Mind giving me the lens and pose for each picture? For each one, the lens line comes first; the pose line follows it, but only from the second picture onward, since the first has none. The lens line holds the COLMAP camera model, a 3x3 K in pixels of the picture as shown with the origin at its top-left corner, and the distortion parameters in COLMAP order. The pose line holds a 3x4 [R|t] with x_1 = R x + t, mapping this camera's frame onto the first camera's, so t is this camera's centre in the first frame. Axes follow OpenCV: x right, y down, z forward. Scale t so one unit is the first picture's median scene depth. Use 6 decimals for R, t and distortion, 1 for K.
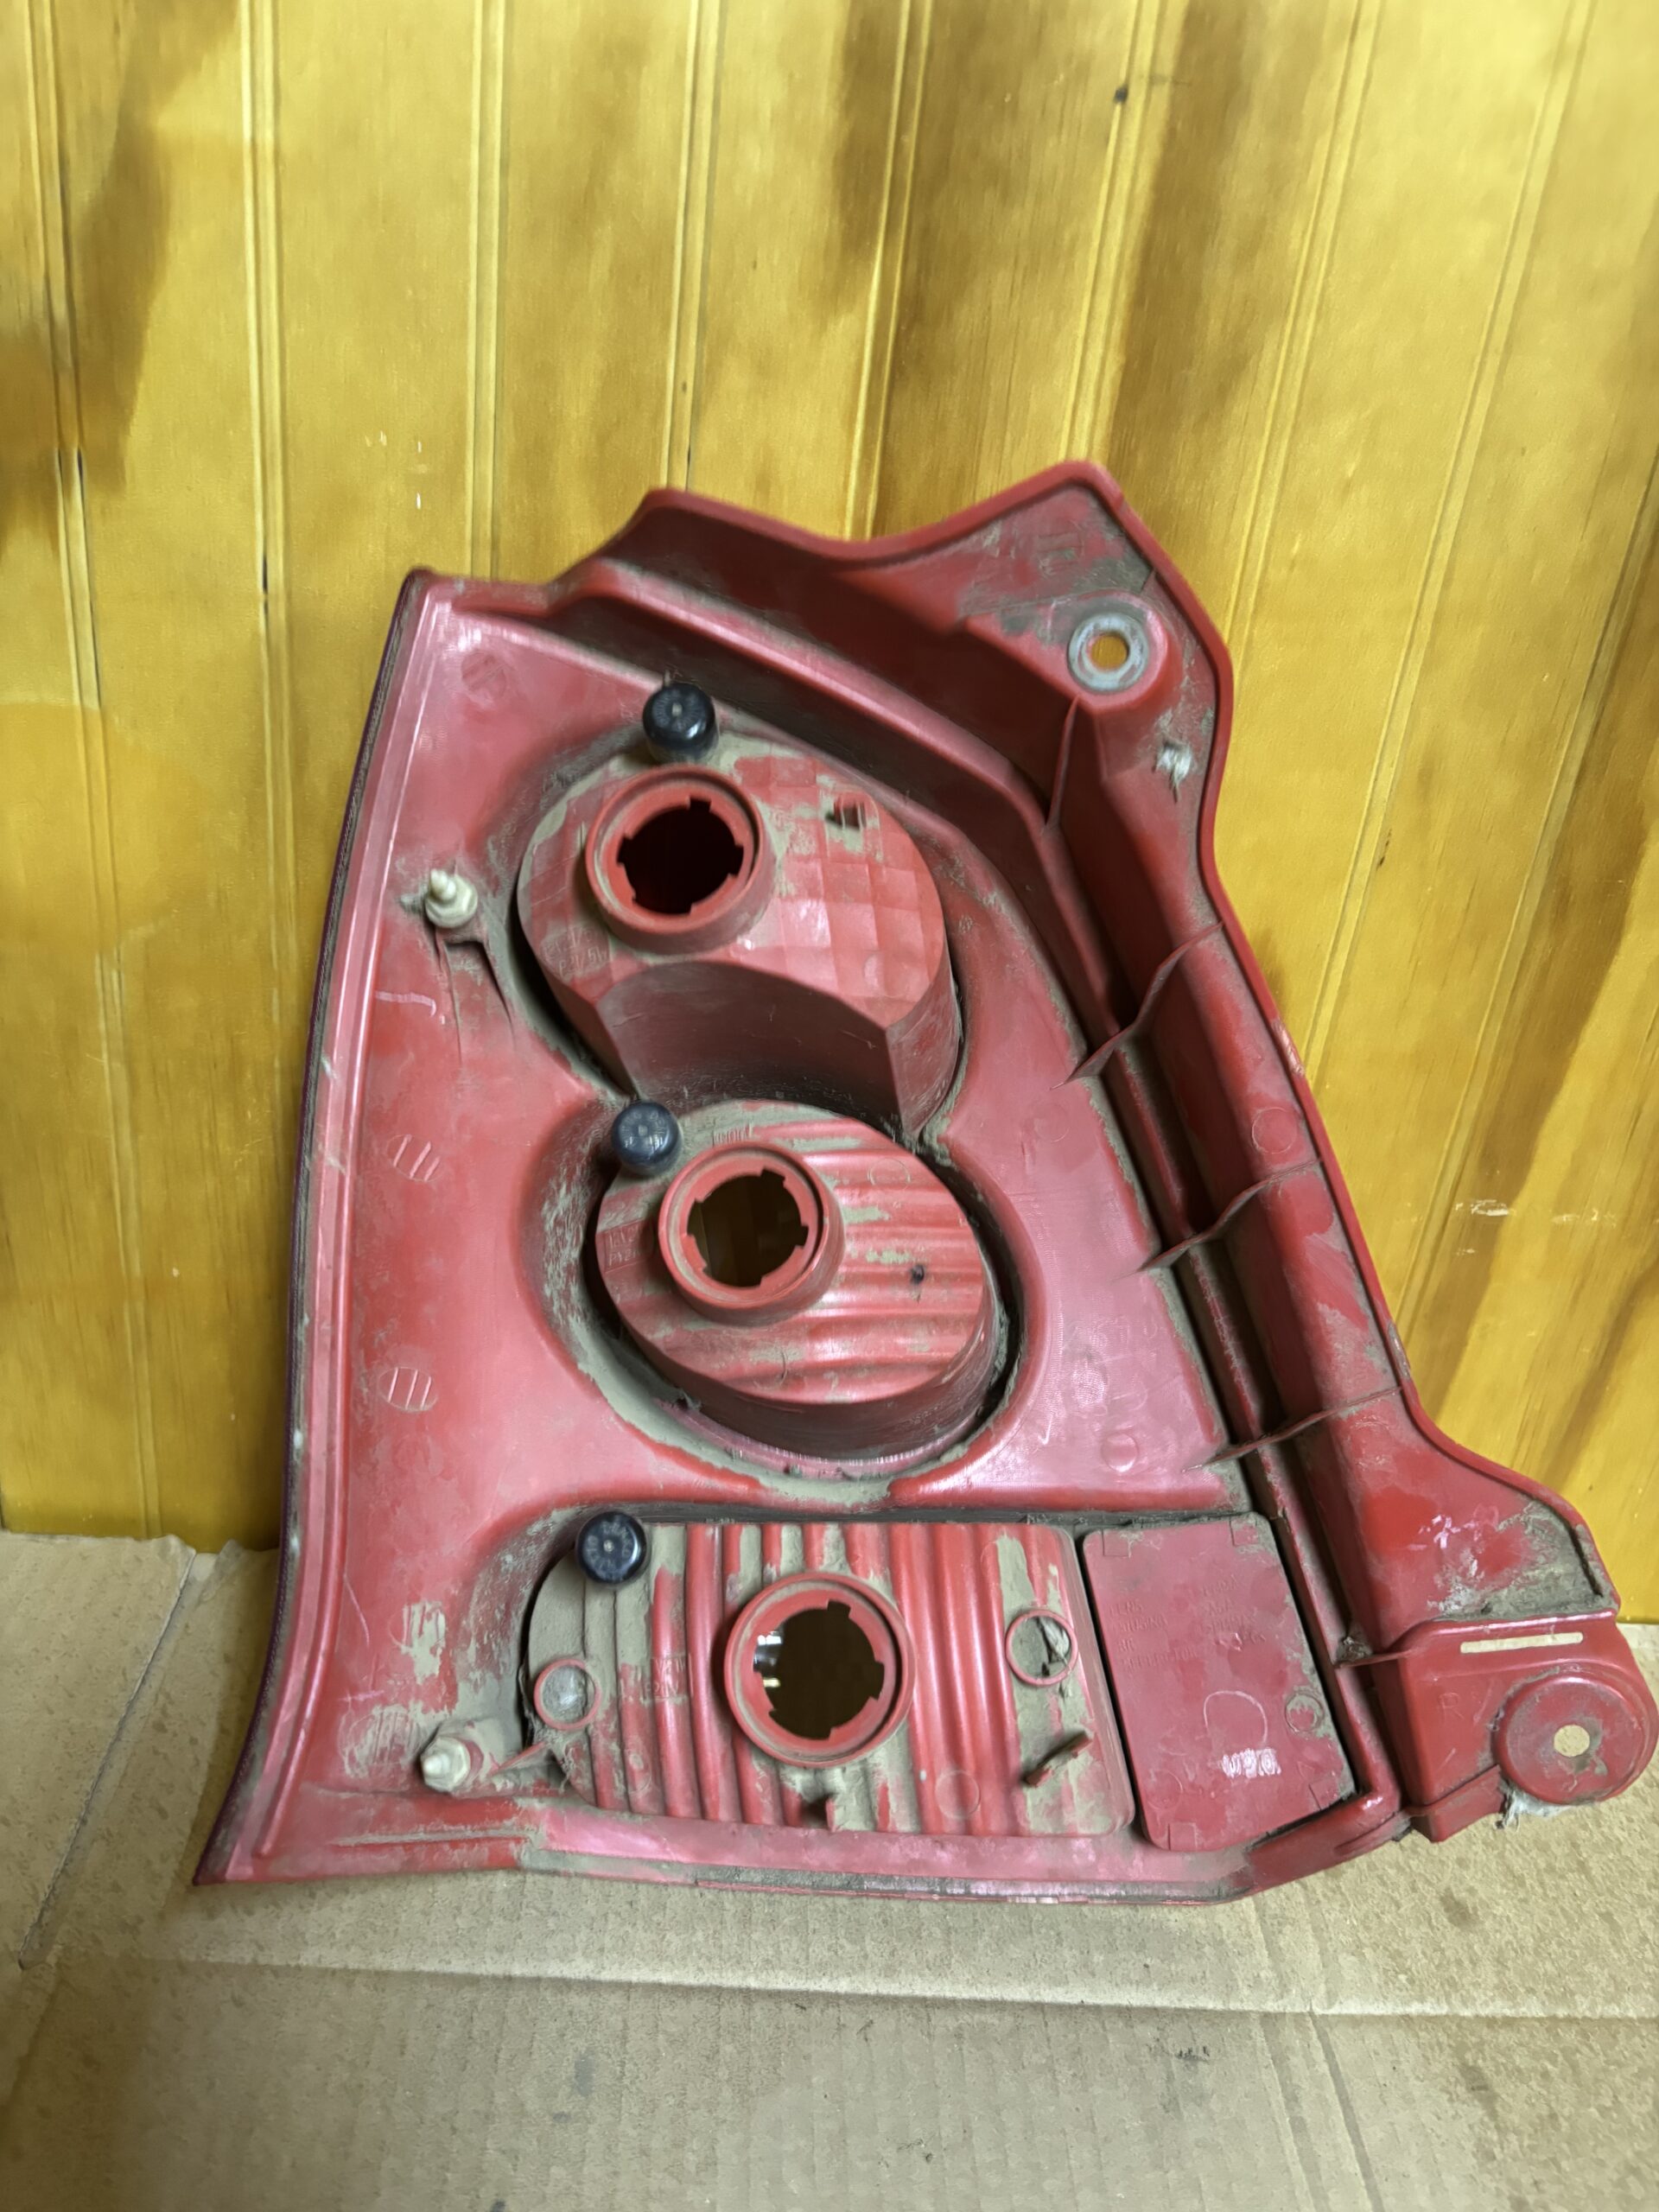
lens RADIAL K [[1678.5, 0, 833.7], [0, 1678.5, 1082.8], [0, 0, 1]] dist [0.036315, -0.063134]
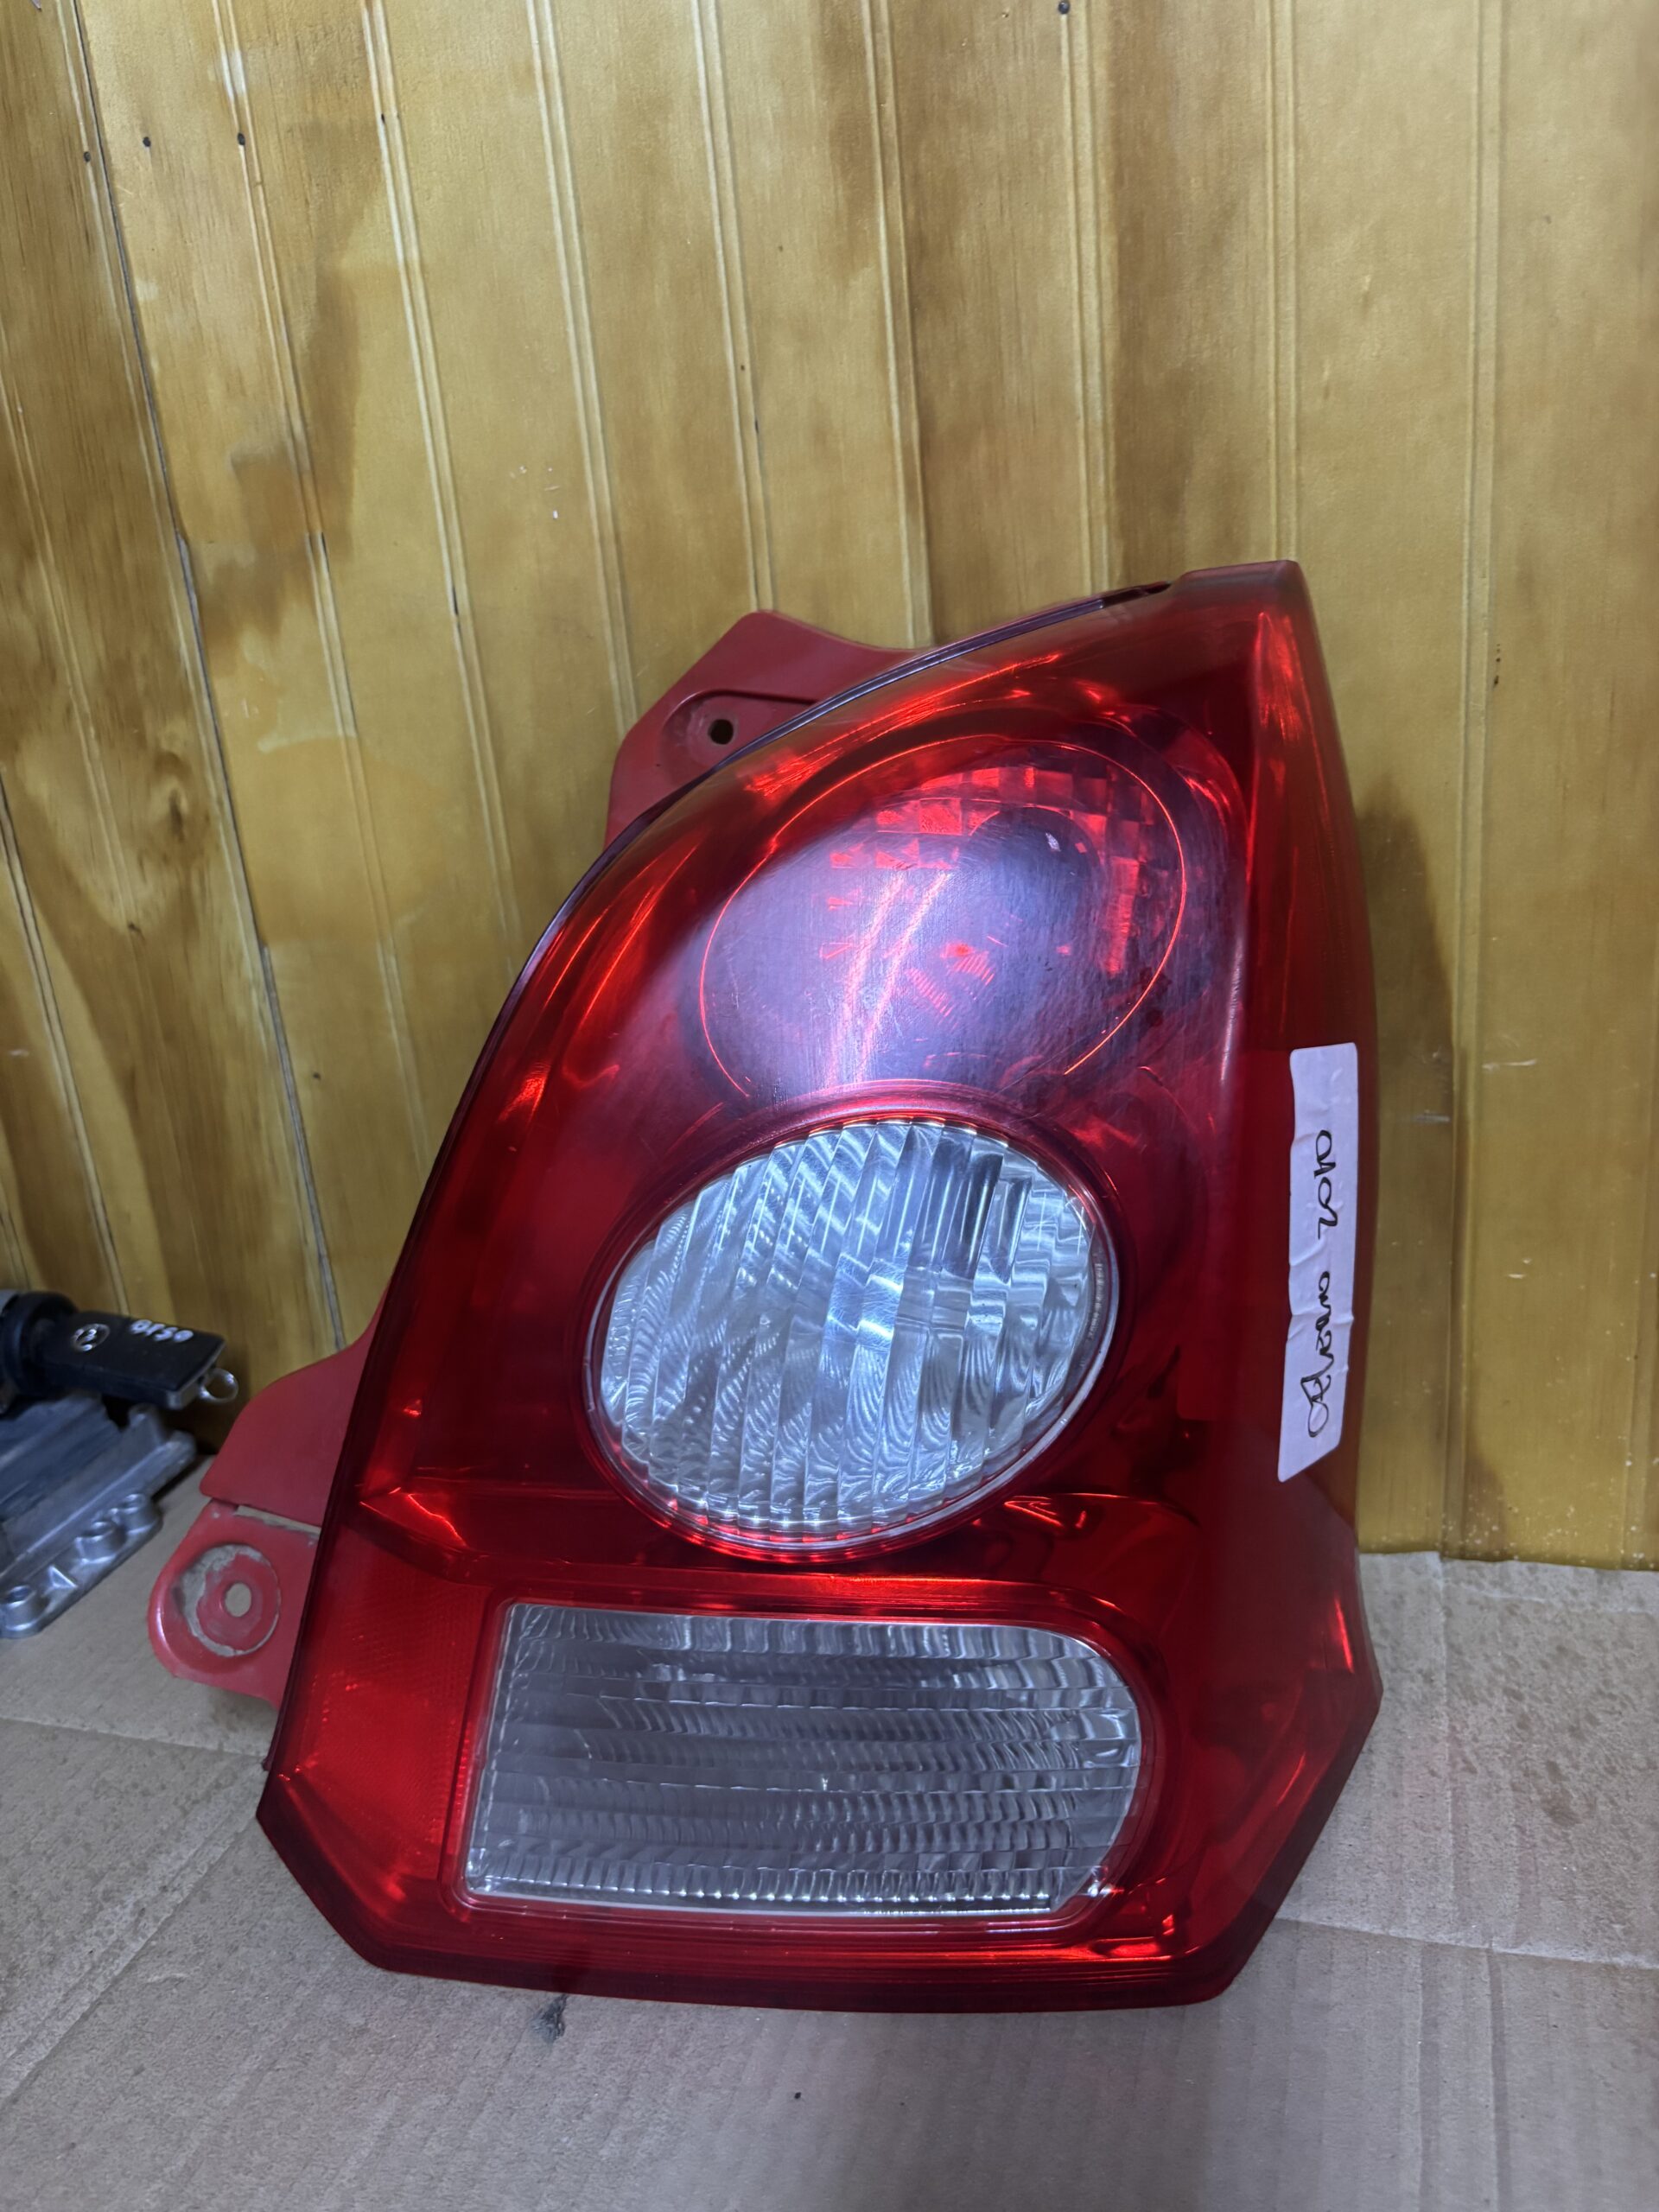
lens RADIAL K [[1678.5, 0, 860.9], [0, 1678.5, 1089.0], [0, 0, 1]] dist [0.036315, -0.063134]
pose [[0.921712, -0.089749, -0.377348, 0.367587], [0.036955, 0.988756, -0.144903, 0.239079], [0.386110, 0.119614, 0.914665, 0.034755]]
